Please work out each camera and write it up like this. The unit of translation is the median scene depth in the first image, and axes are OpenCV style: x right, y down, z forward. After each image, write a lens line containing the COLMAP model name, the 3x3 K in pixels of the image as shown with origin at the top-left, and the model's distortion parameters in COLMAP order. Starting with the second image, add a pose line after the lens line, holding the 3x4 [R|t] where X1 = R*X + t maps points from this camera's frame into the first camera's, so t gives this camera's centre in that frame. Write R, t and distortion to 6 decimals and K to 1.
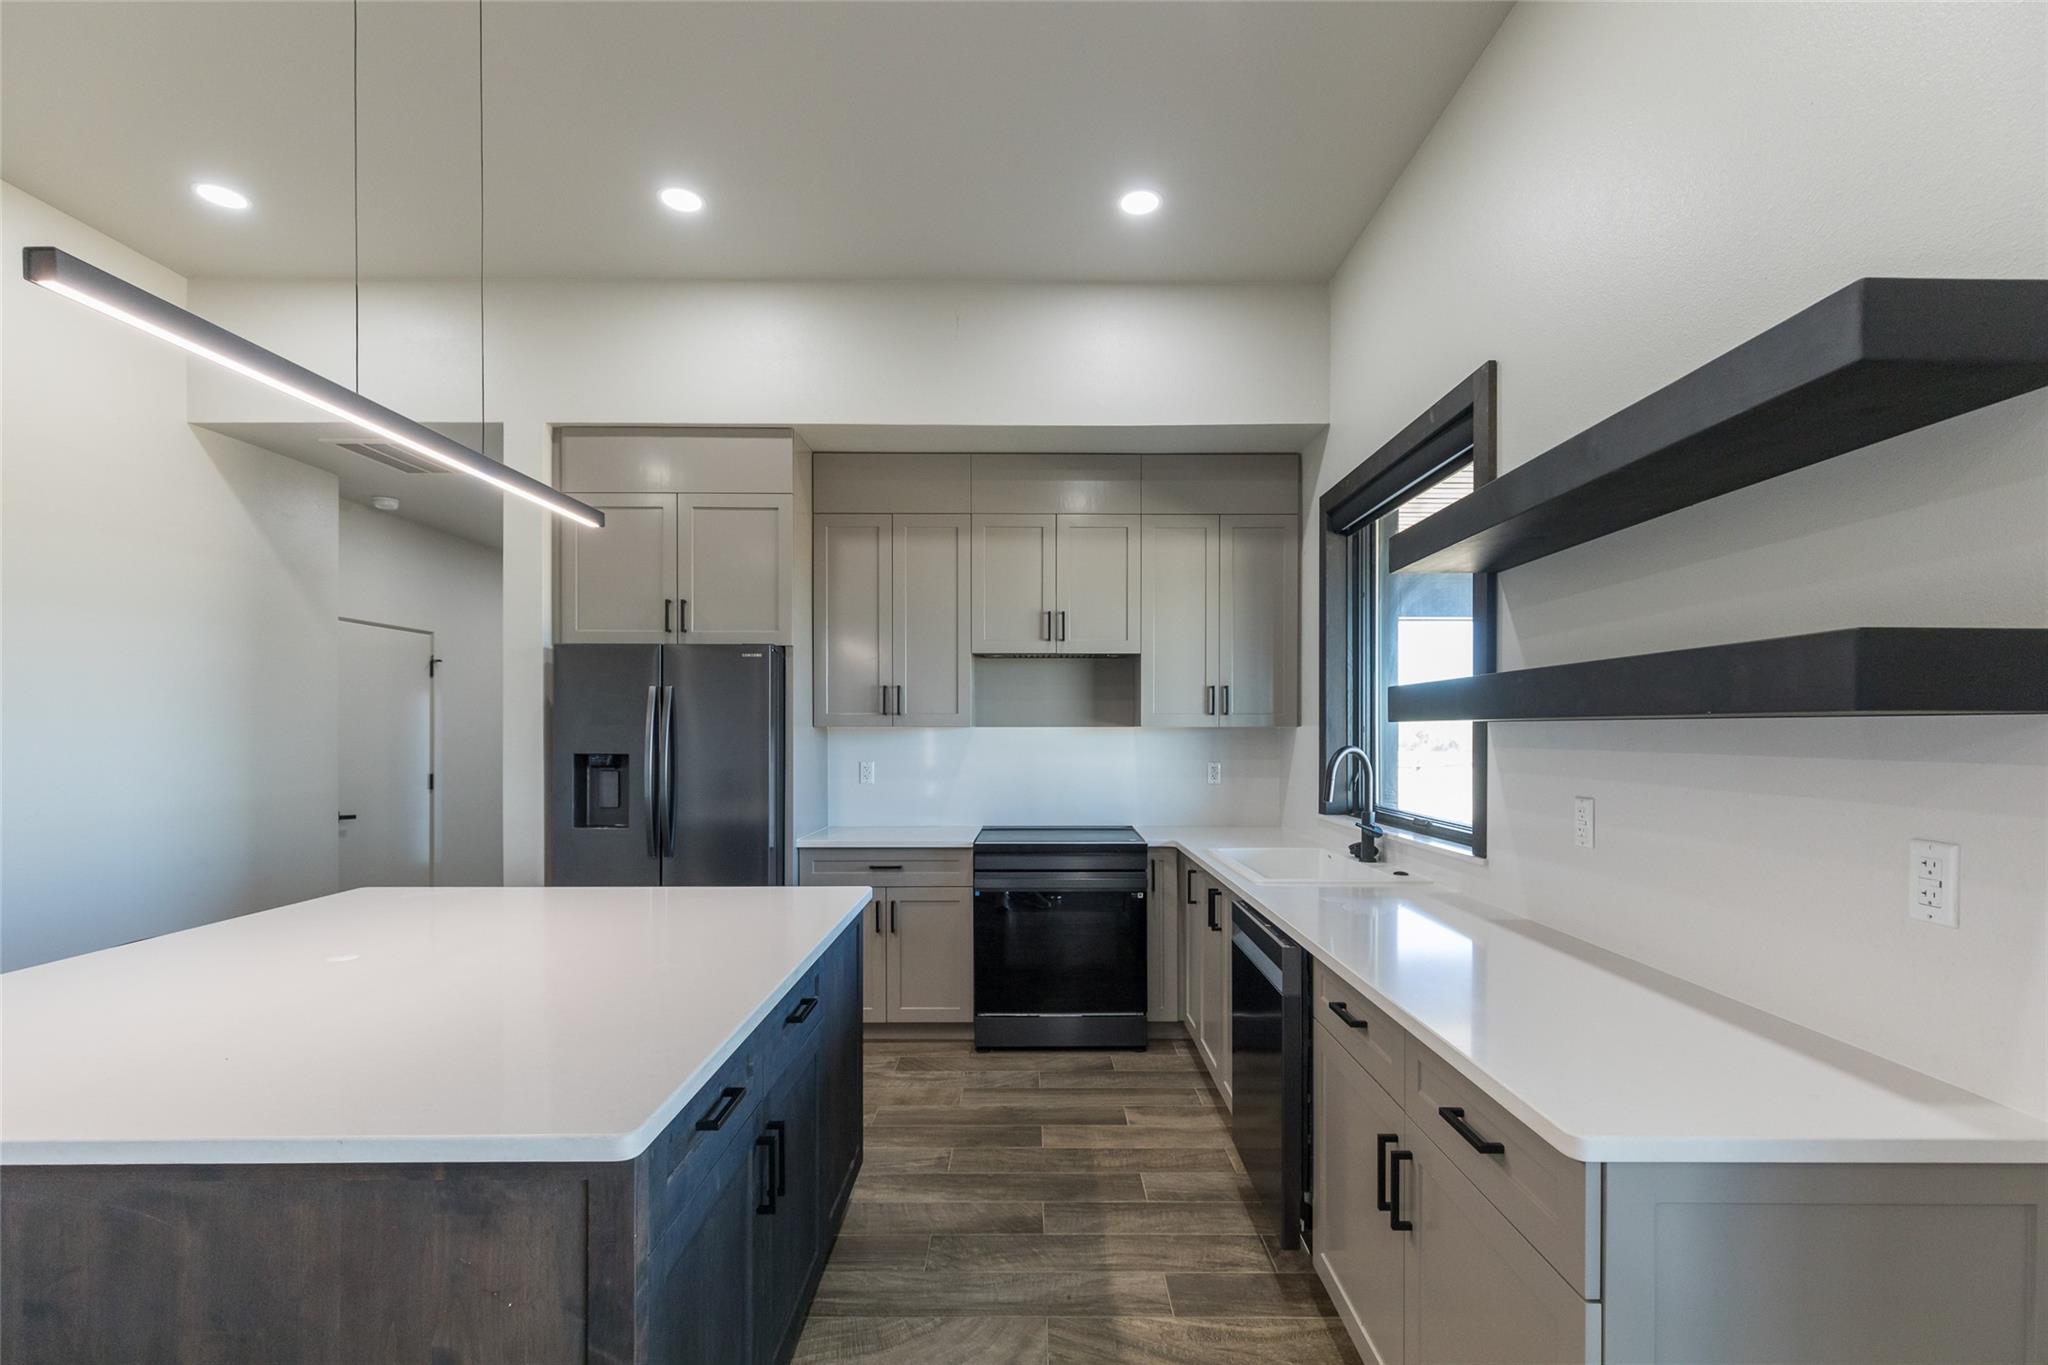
lens RADIAL K [[929.6, 0, 1028.9], [0, 929.6, 728.0], [0, 0, 1]] dist [0.013389, -0.000086]
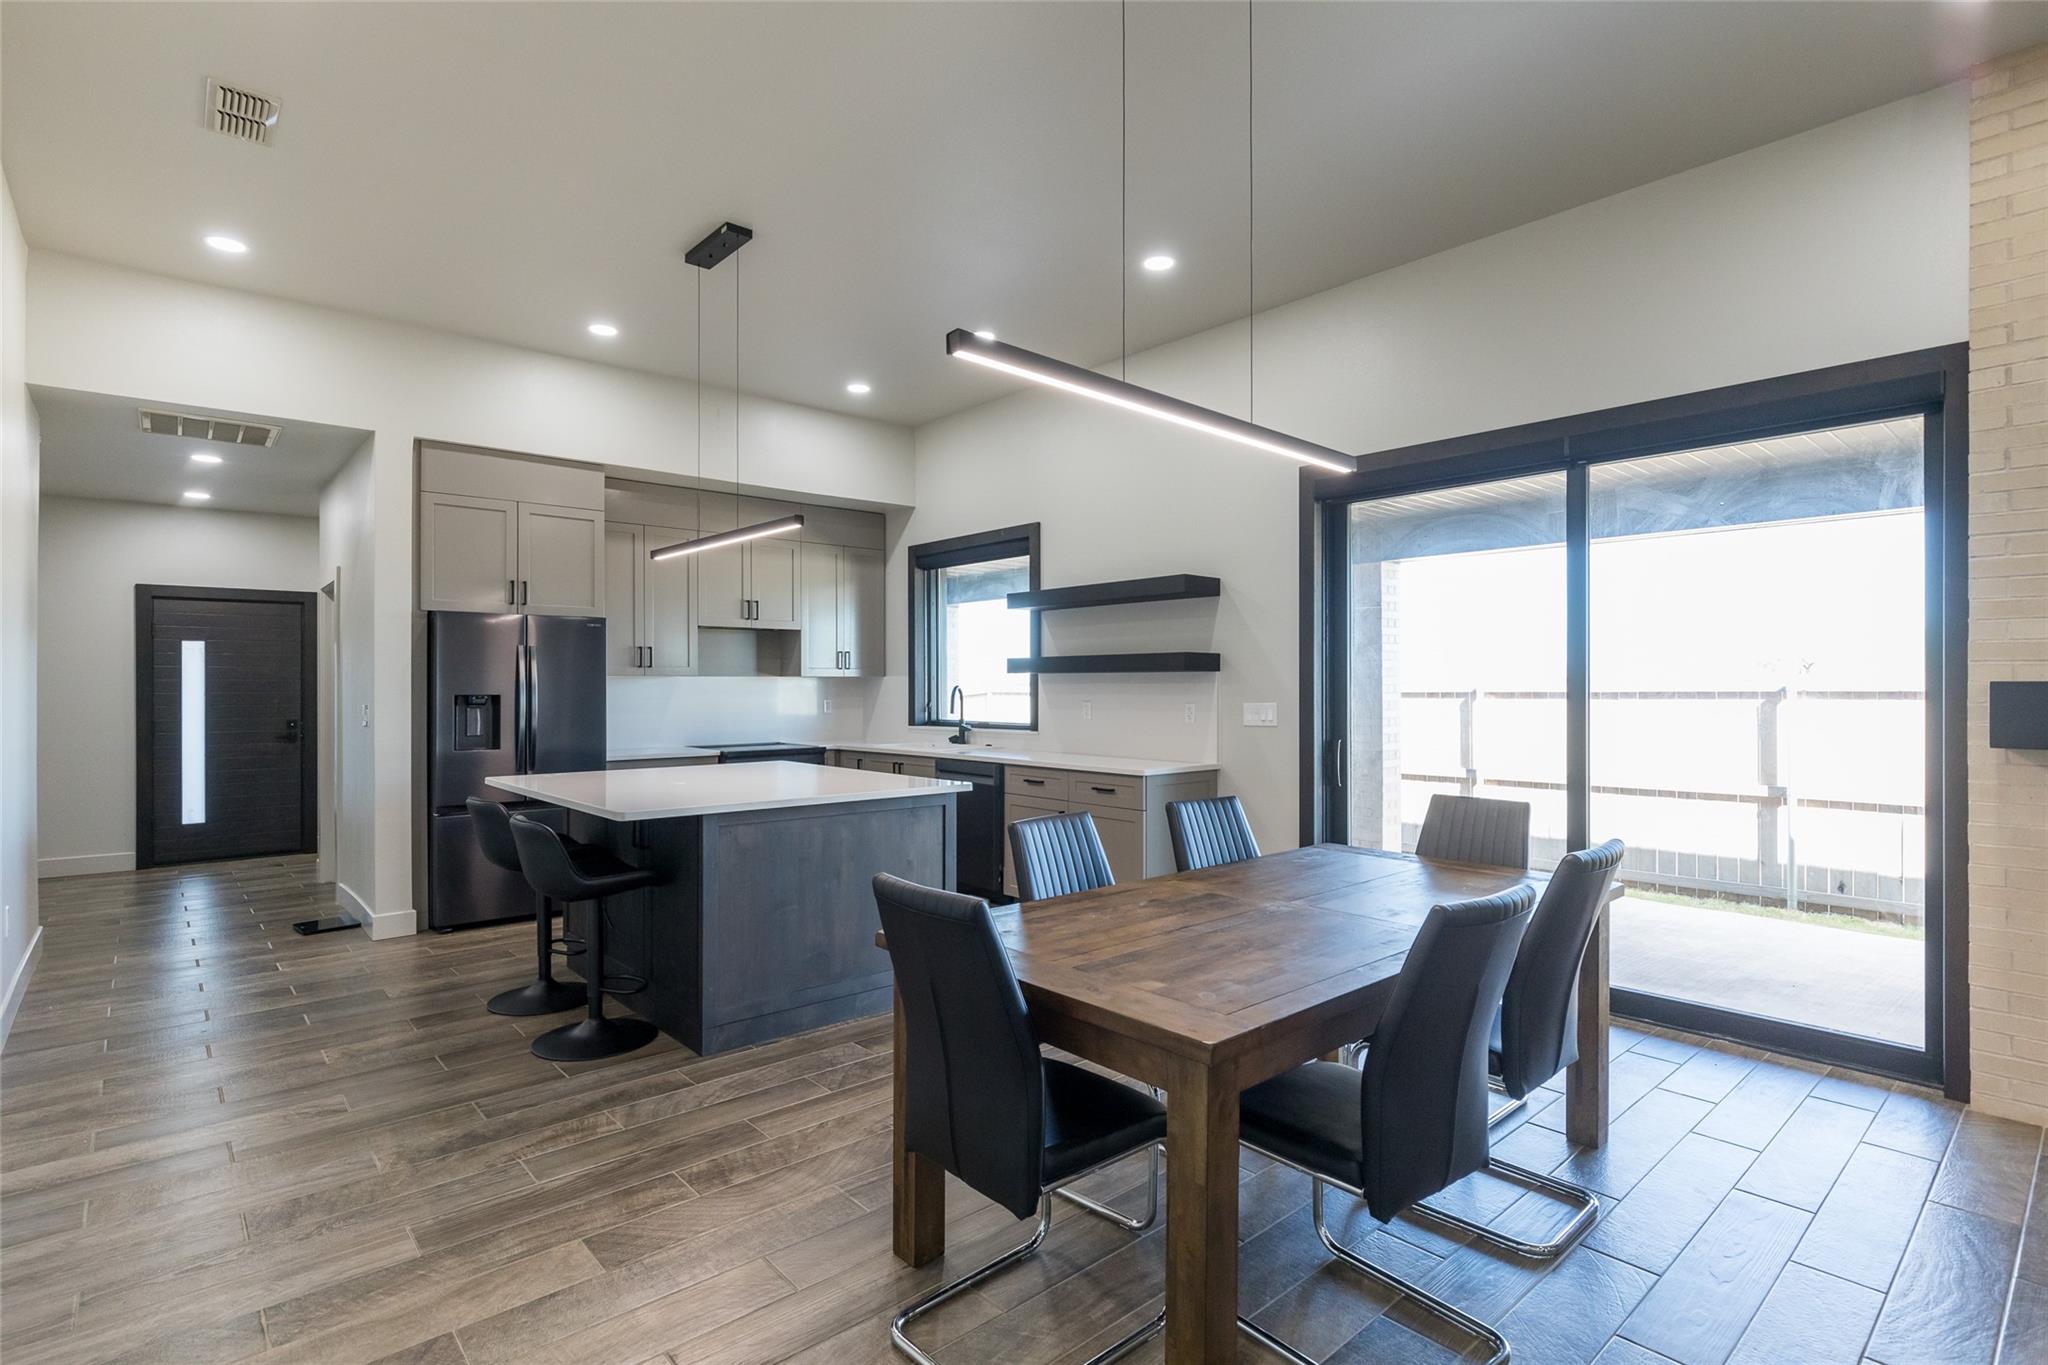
lens RADIAL K [[1000.2, 0, 1029.4], [0, 1000.2, 687.7], [0, 0, 1]] dist [-0.001592, -0.001370]
pose [[0.746654, -0.005252, 0.665191, -0.760469], [0.004008, 0.999986, 0.003397, 0.013986], [-0.665200, 0.000129, 0.746665, -0.550935]]
